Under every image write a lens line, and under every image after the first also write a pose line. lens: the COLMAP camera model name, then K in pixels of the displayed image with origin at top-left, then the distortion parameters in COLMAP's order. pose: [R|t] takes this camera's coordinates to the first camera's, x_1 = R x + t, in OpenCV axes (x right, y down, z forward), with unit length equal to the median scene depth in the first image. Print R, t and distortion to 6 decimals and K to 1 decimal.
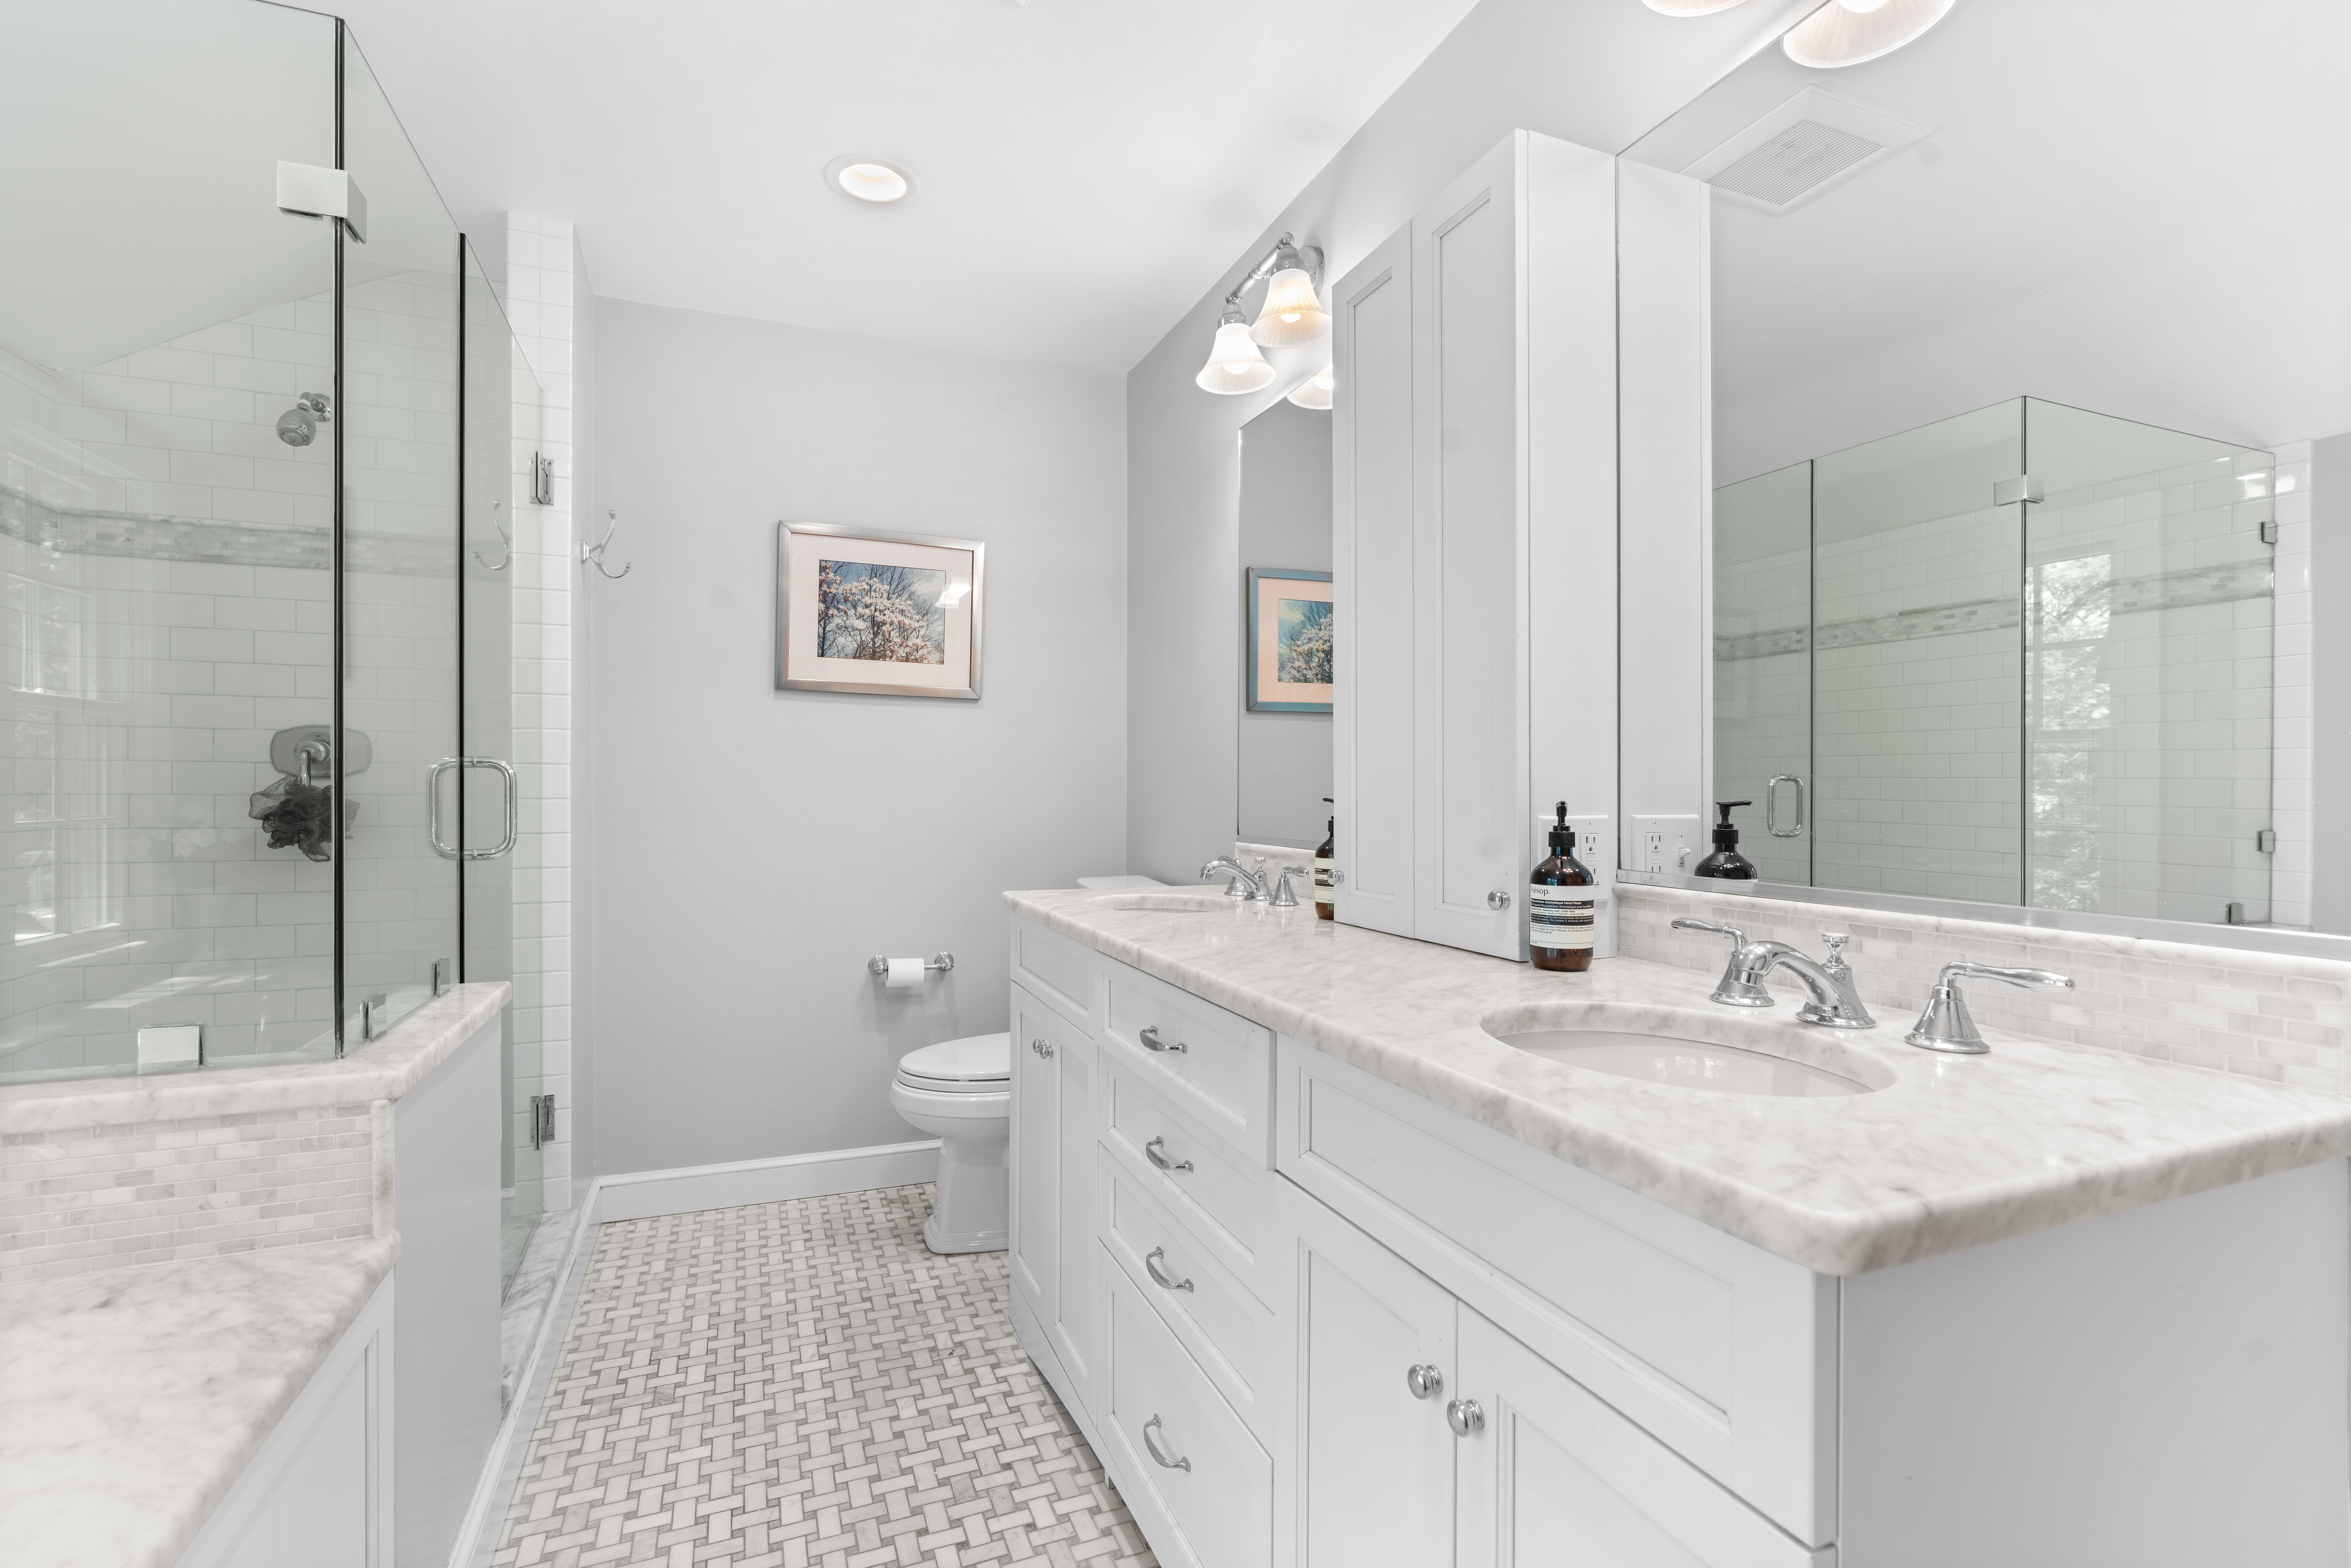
lens RADIAL K [[1043.2, 0, 1170.6], [0, 1043.2, 790.9], [0, 0, 1]] dist [-0.003775, 0.000178]
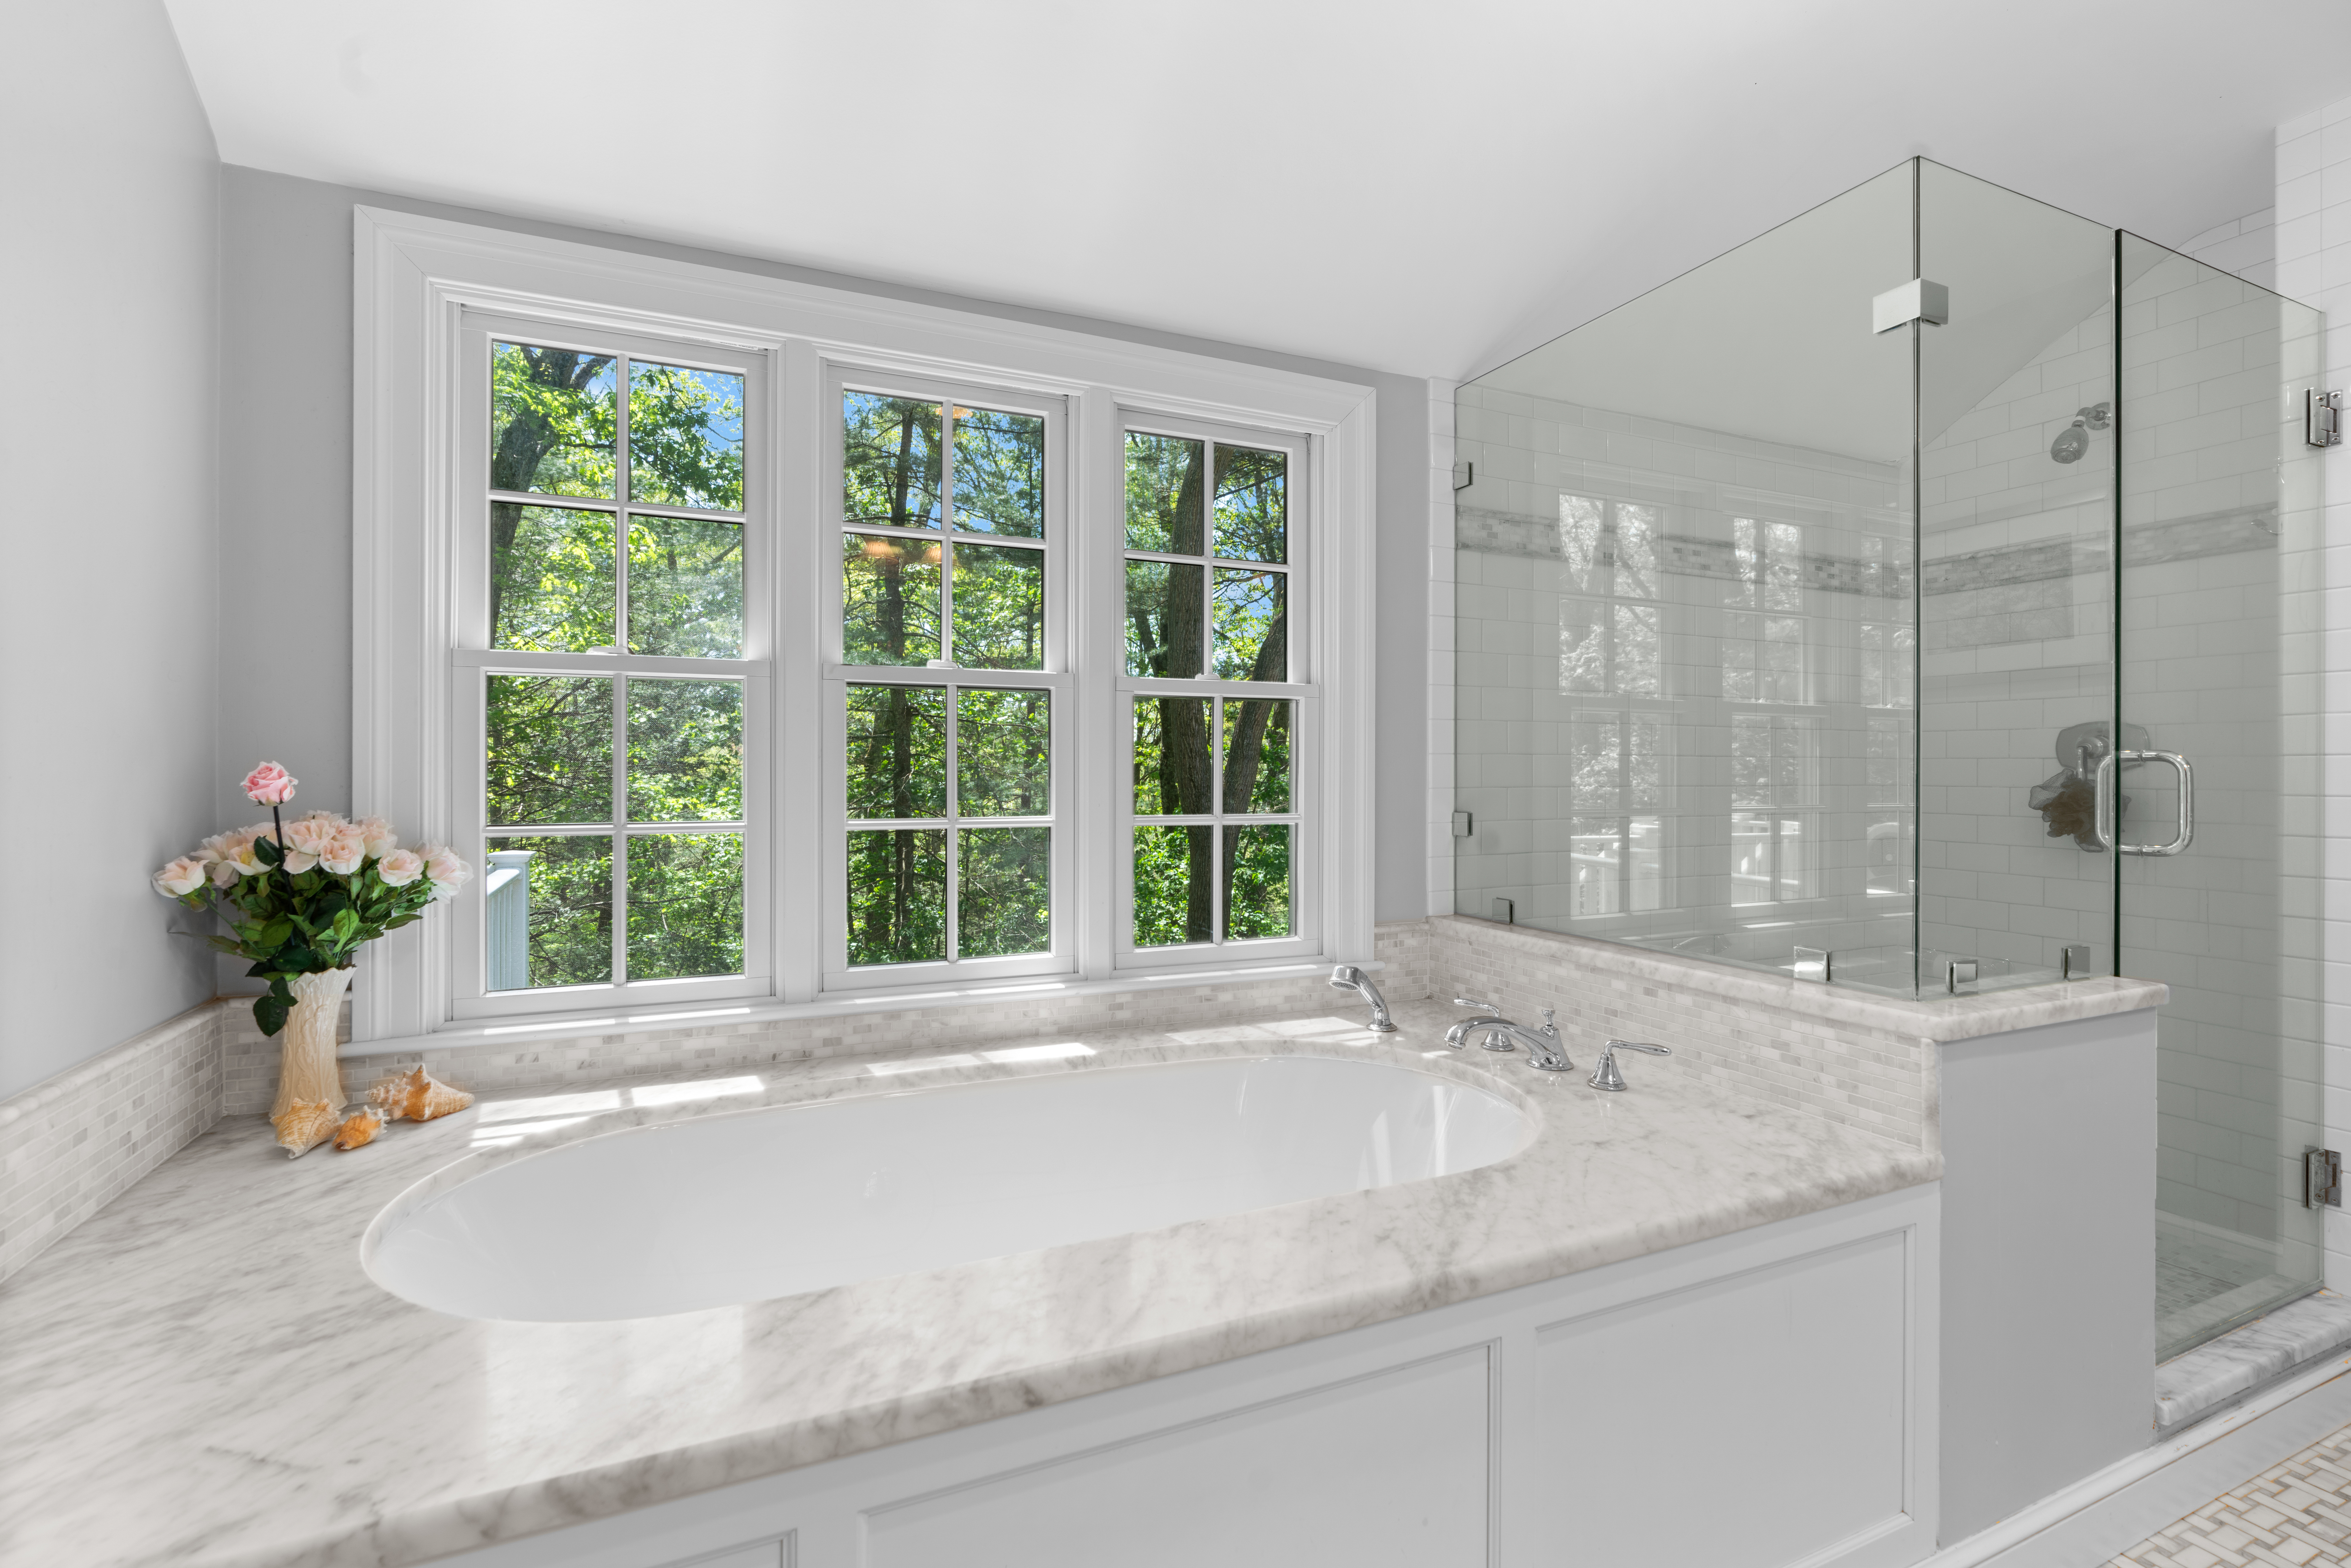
lens RADIAL K [[1043.2, 0, 1168.8], [0, 1043.2, 776.9], [0, 0, 1]] dist [-0.003775, 0.000178]
pose [[0.041549, 0.000628, -0.999136, 0.270639], [-0.008217, 0.999966, 0.000287, -0.000251], [0.999103, 0.008198, 0.041553, 0.043650]]
